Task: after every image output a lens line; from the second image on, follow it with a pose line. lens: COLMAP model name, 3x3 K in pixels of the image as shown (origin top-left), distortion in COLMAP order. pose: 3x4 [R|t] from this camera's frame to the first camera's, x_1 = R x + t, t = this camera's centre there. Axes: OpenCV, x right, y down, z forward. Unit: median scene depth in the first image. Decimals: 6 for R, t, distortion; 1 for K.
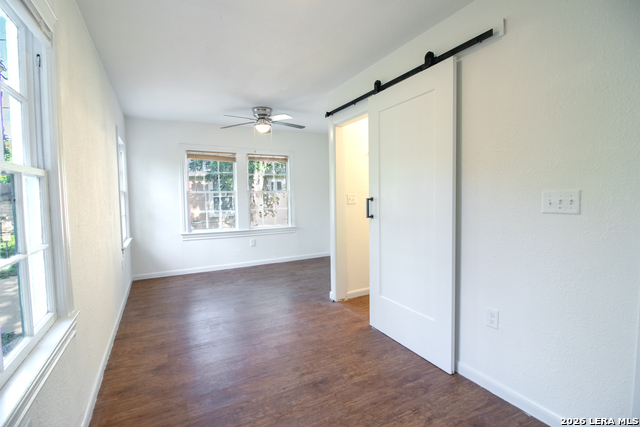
lens RADIAL K [[296.9, 0, 320.1], [0, 296.9, 209.3], [0, 0, 1]] dist [-0.004654, -0.008952]
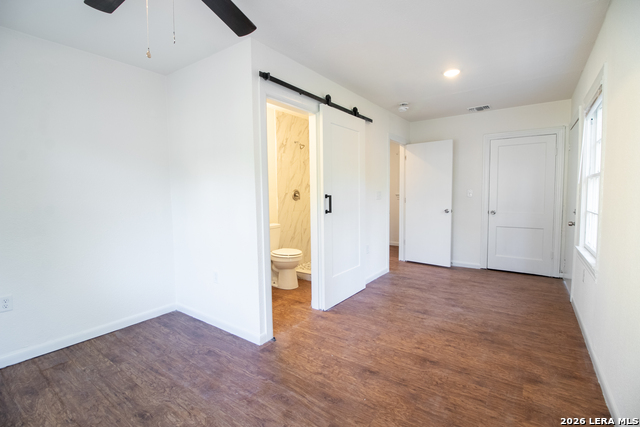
lens RADIAL K [[296.9, 0, 317.1], [0, 296.9, 210.9], [0, 0, 1]] dist [-0.004654, -0.008952]
pose [[-0.434455, -0.034681, 0.900026, -0.863327], [0.063608, 0.995582, 0.069068, -0.061590], [-0.898445, 0.087256, -0.430329, 1.596836]]
